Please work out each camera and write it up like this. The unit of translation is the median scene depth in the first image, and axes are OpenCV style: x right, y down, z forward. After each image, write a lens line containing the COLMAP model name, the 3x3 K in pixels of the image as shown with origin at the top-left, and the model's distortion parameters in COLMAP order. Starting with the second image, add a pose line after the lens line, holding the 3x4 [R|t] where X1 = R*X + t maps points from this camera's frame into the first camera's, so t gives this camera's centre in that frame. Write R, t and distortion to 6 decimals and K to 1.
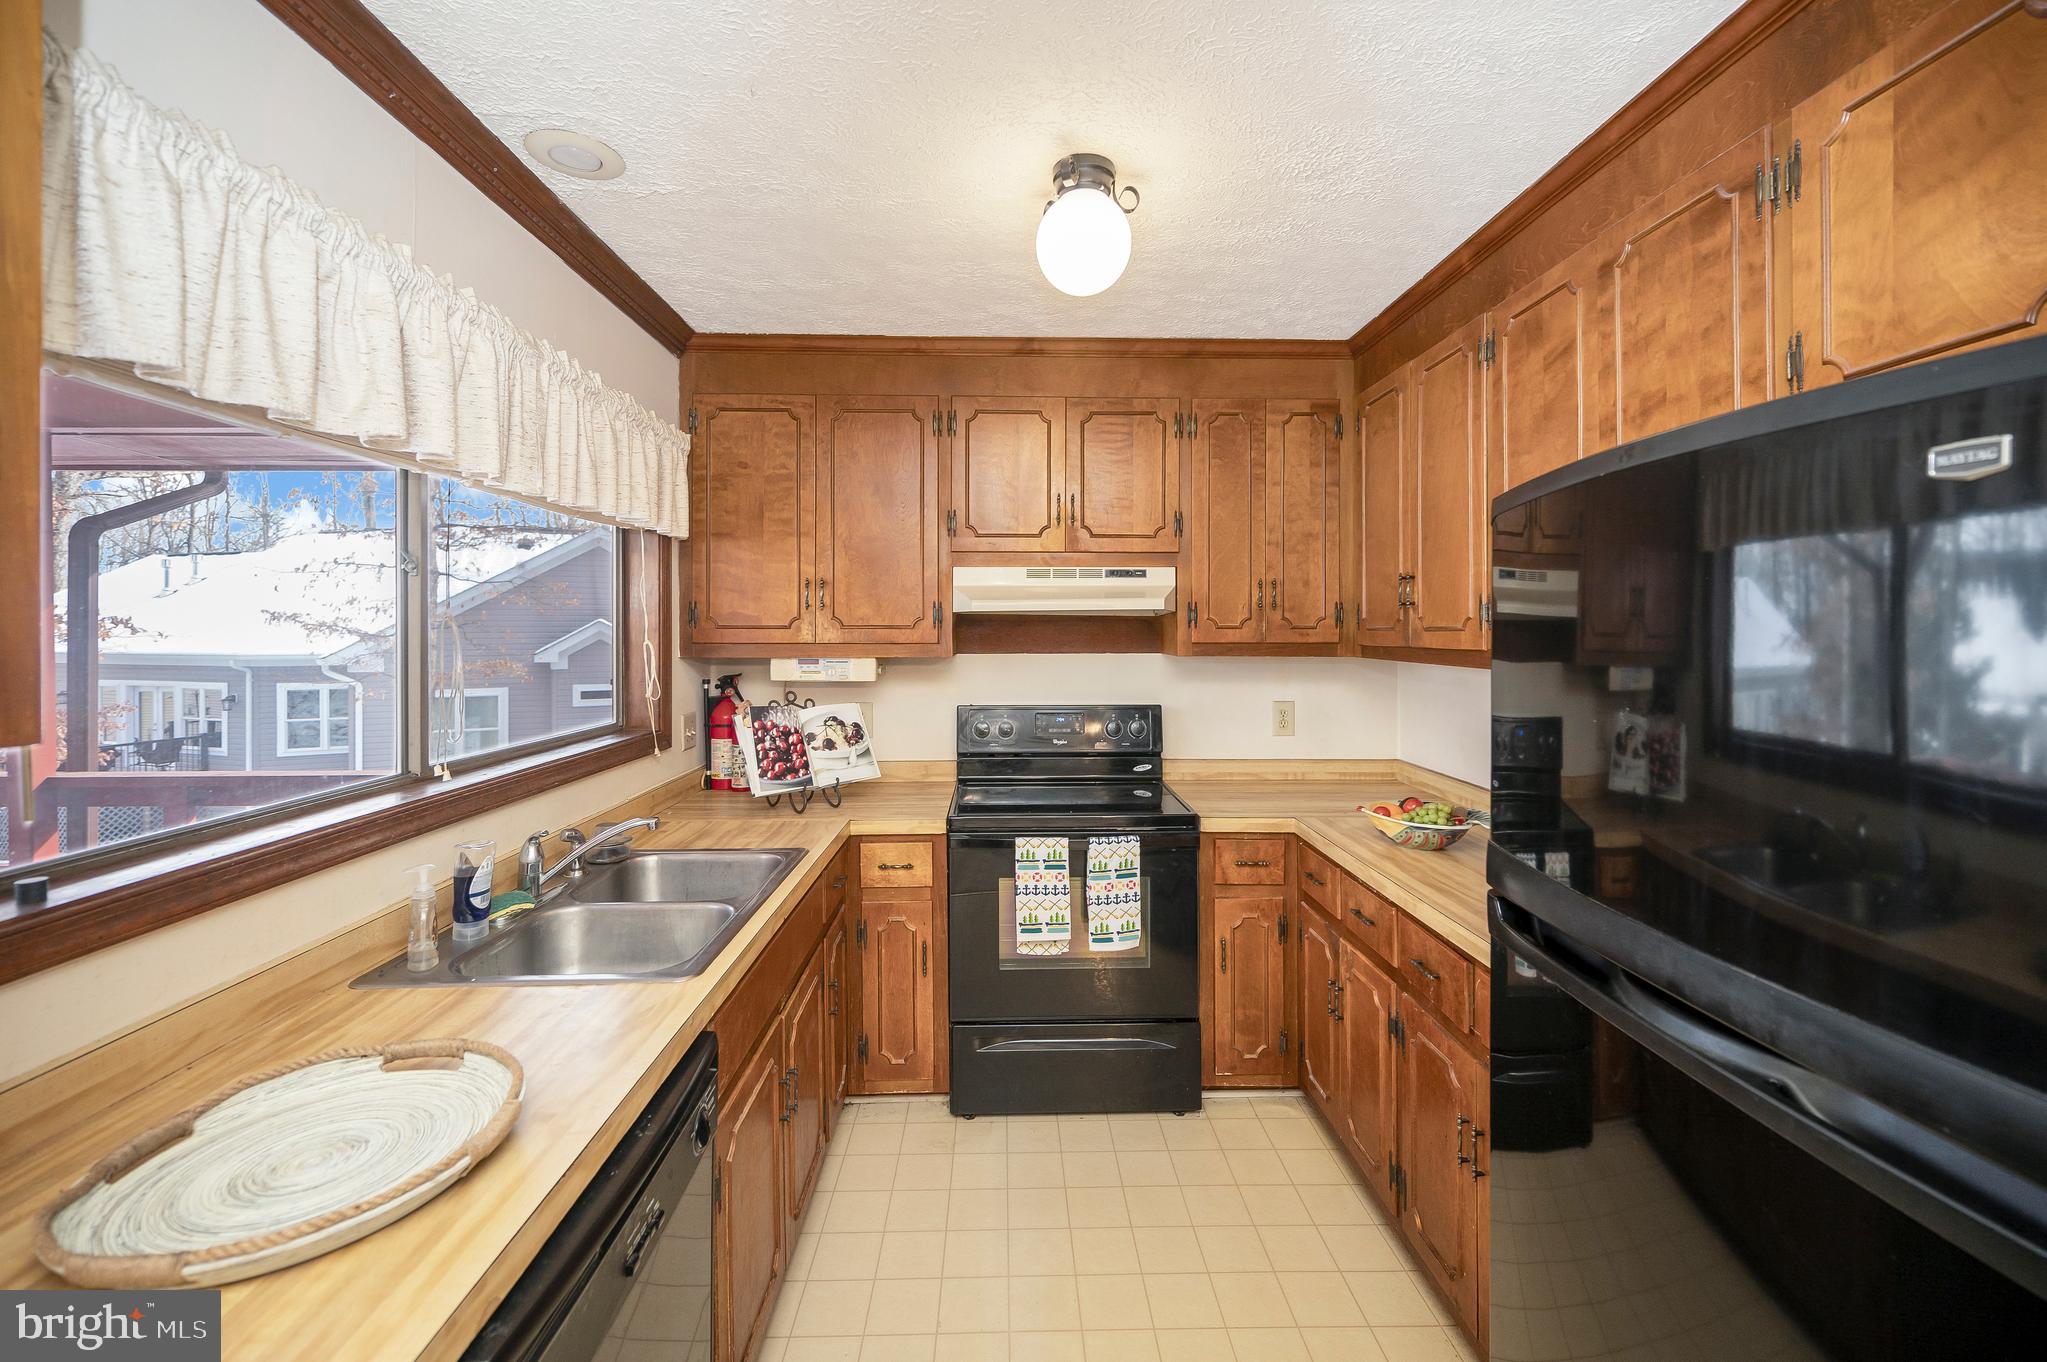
lens RADIAL K [[857.1, 0, 1060.4], [0, 857.1, 633.7], [0, 0, 1]] dist [0.003640, 0.001094]
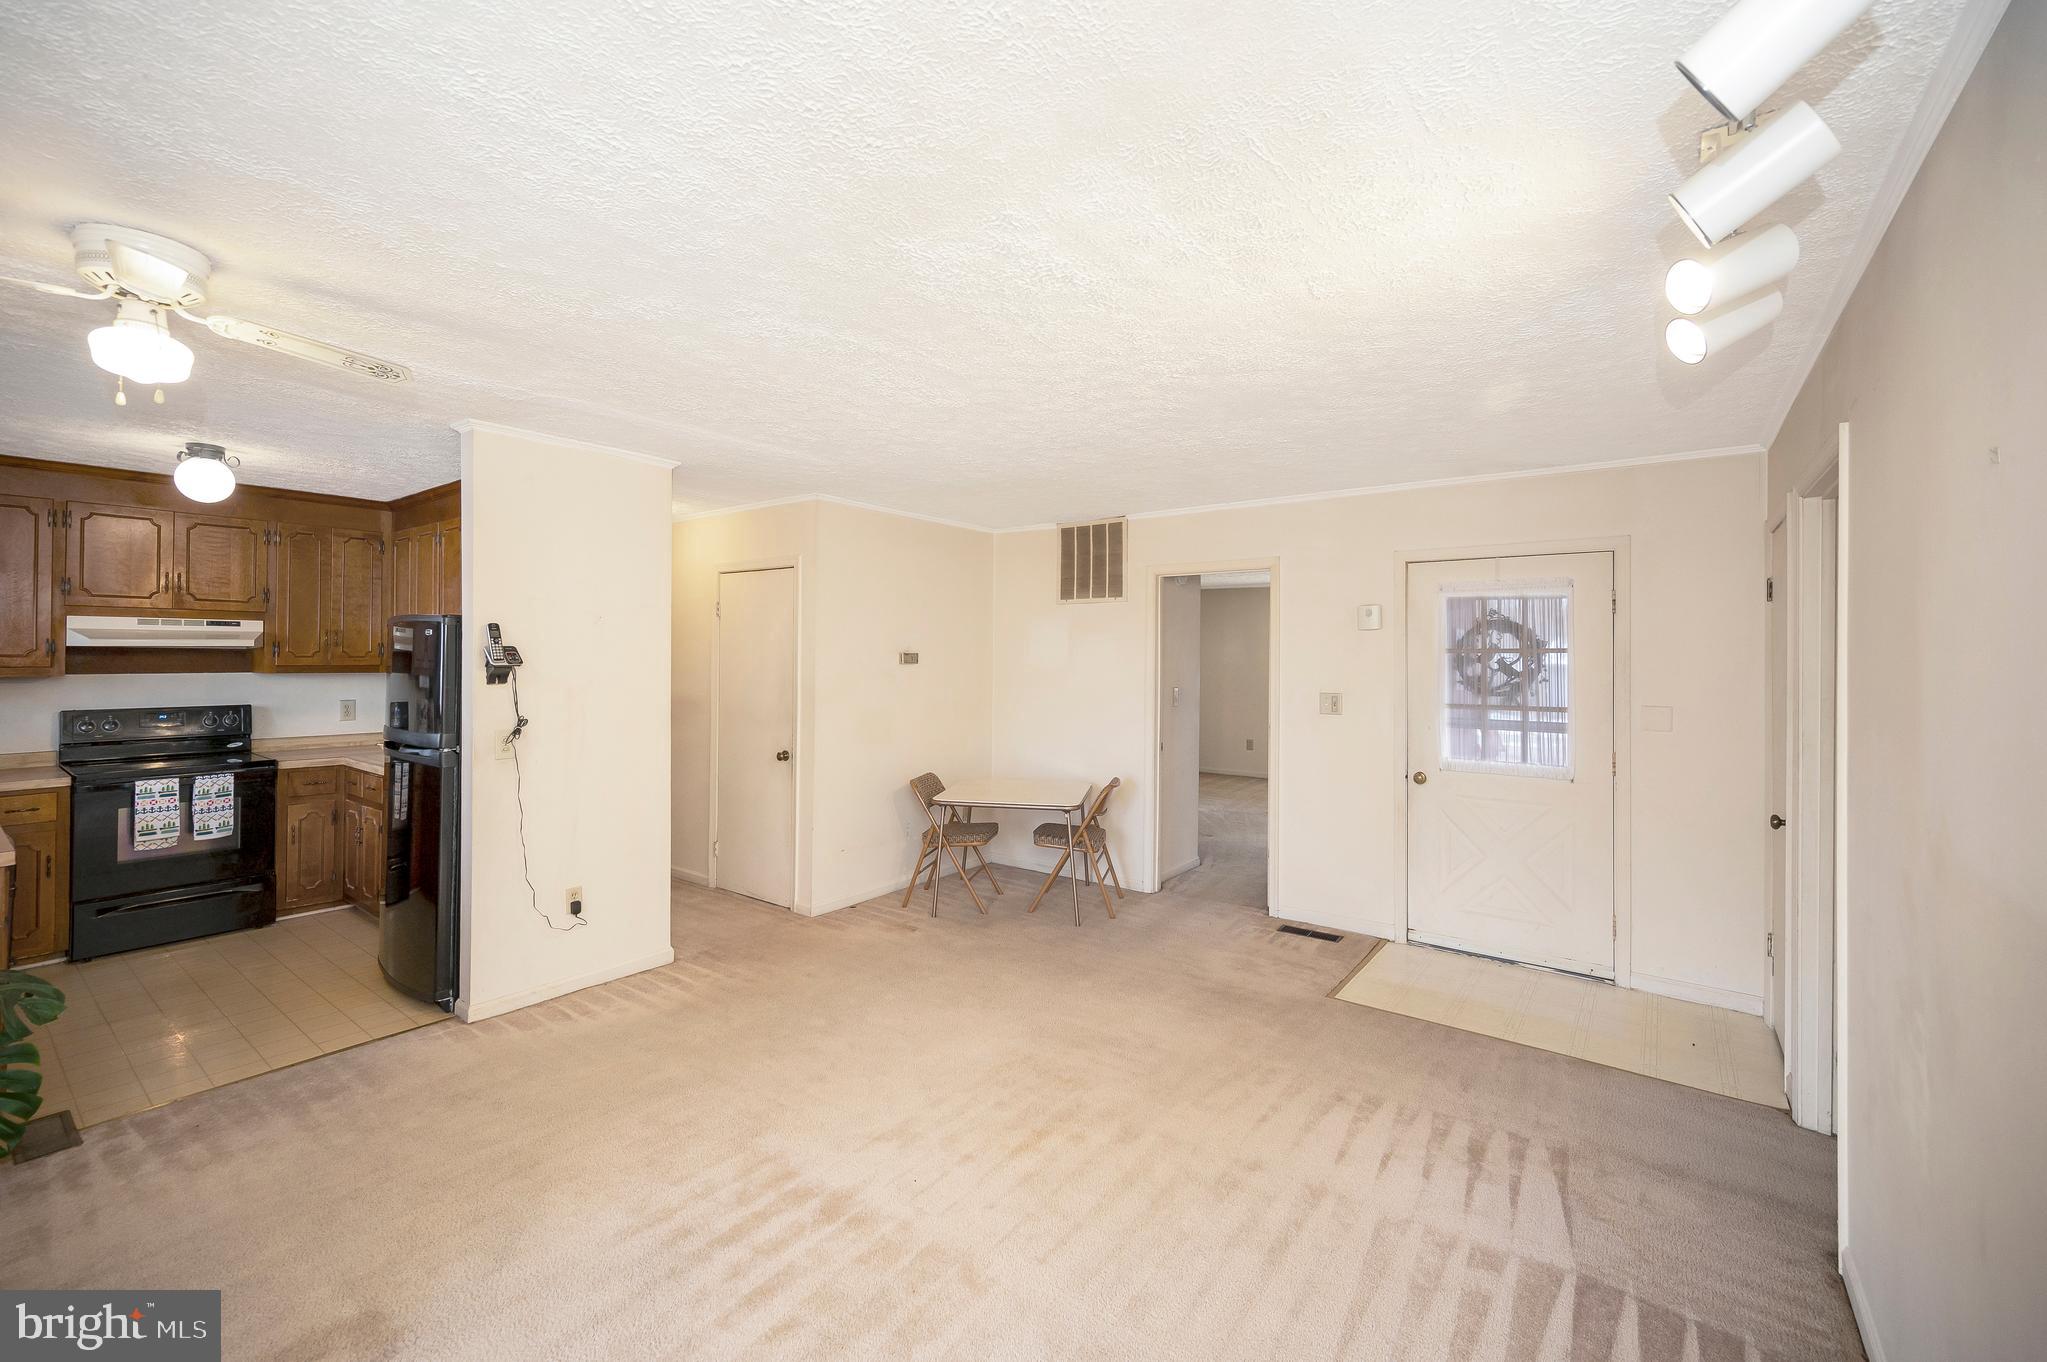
lens RADIAL K [[857.1, 0, 1000.9], [0, 857.1, 648.7], [0, 0, 1]] dist [0.003640, 0.001094]
pose [[0.671118, 0.011056, 0.741268, -0.158584], [-0.003492, 0.999925, -0.011752, -0.008602], [-0.741342, 0.005299, 0.671106, -1.325121]]
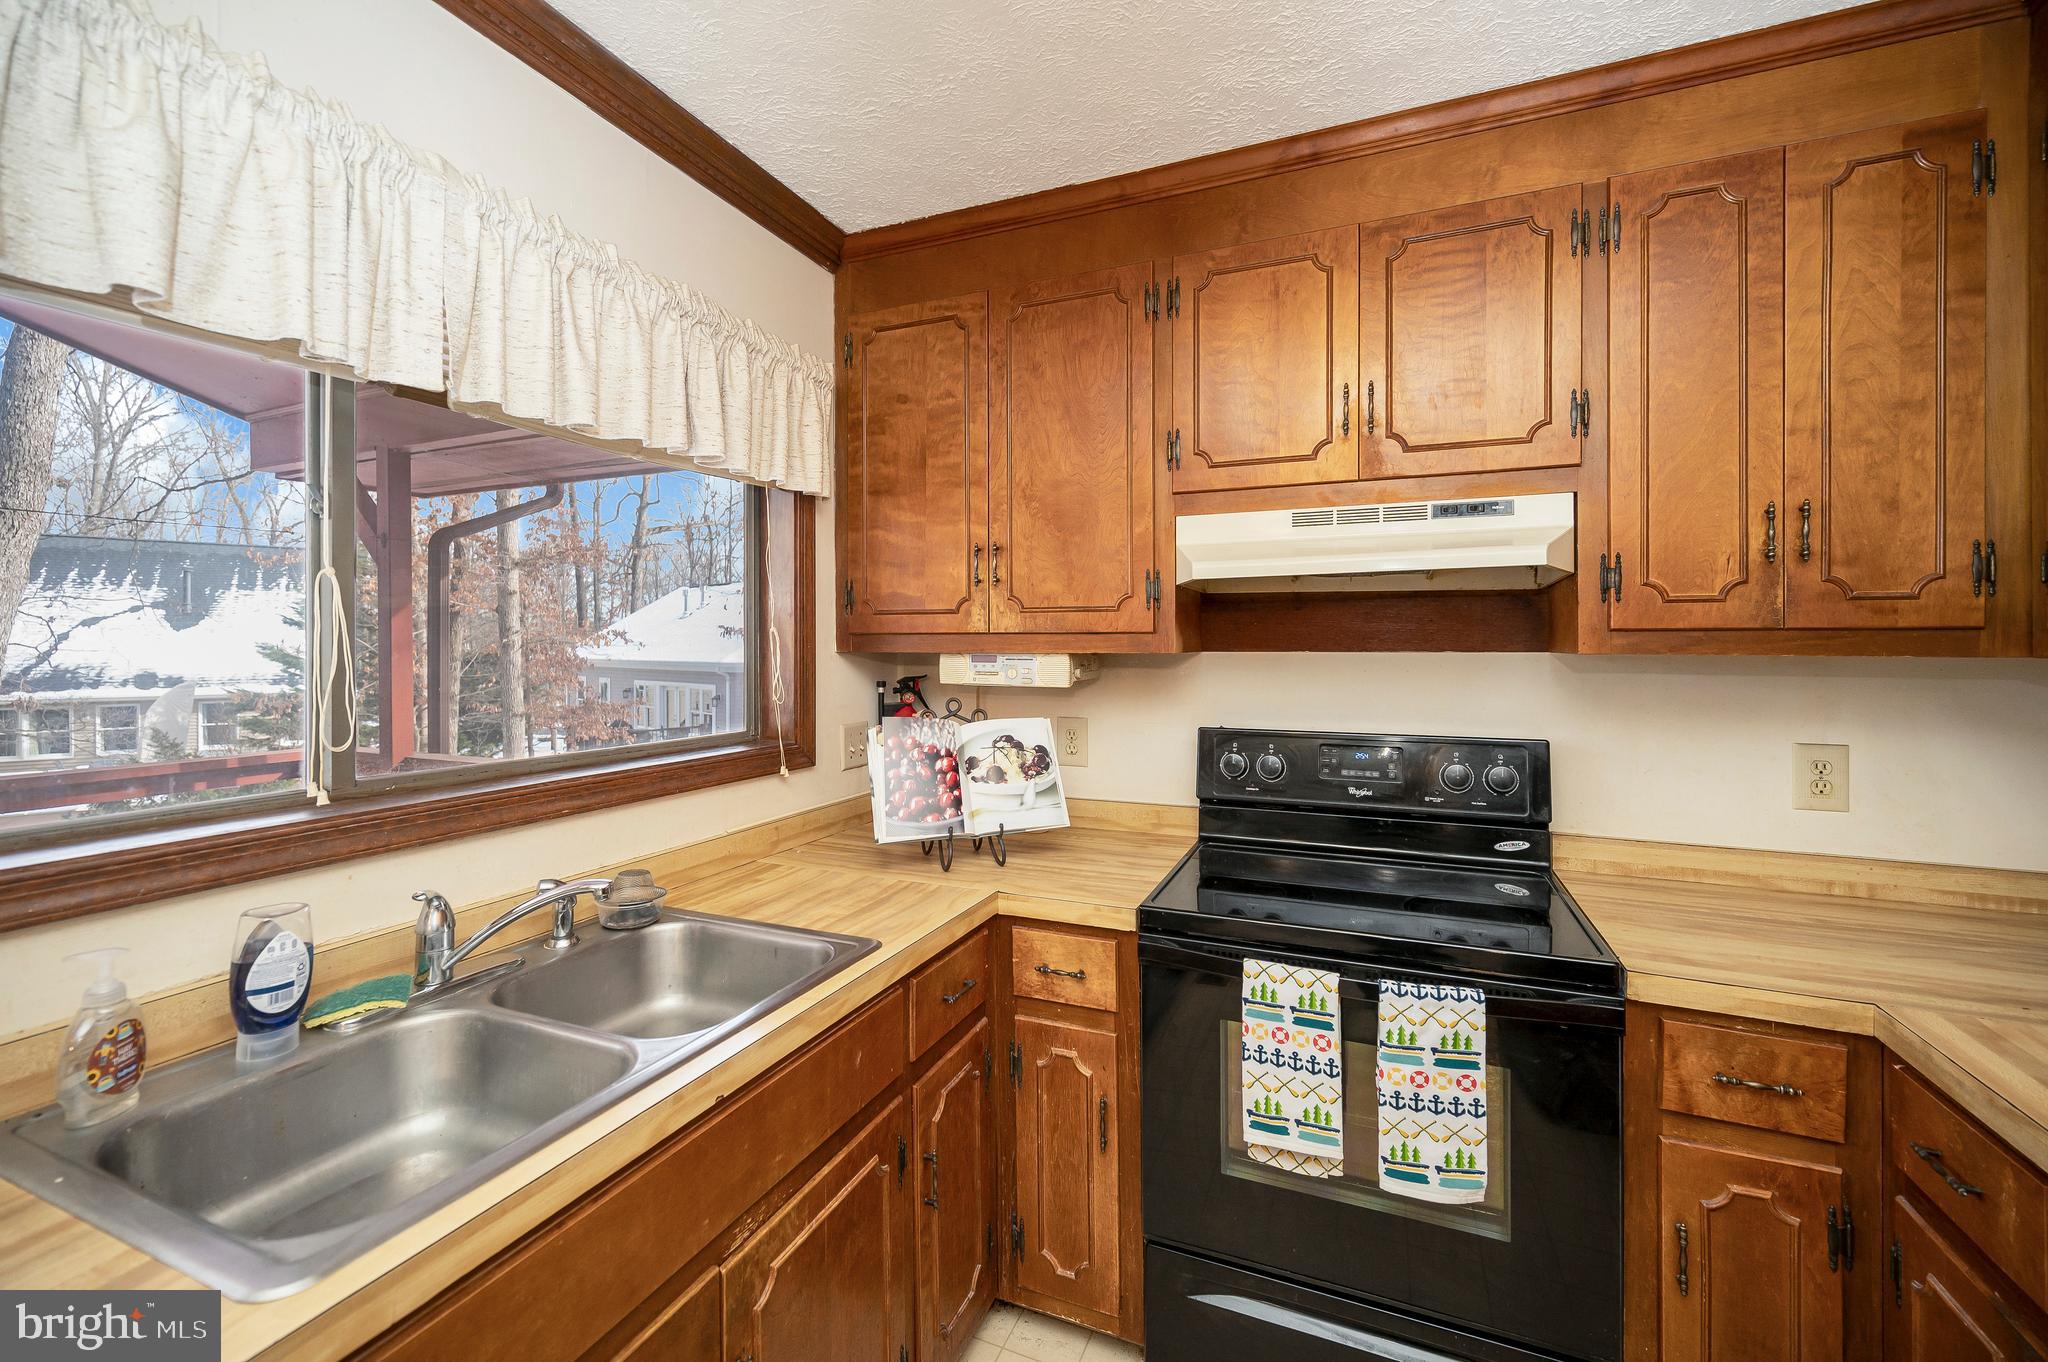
lens RADIAL K [[857.6, 0, 1036.4], [0, 857.6, 647.5], [0, 0, 1]] dist [0.003640, 0.001094]
pose [[0.902391, 0.000904, -0.430918, 0.067356], [-0.002498, 0.999992, -0.003133, 0.027095], [0.430912, 0.003904, 0.902386, 0.389077]]
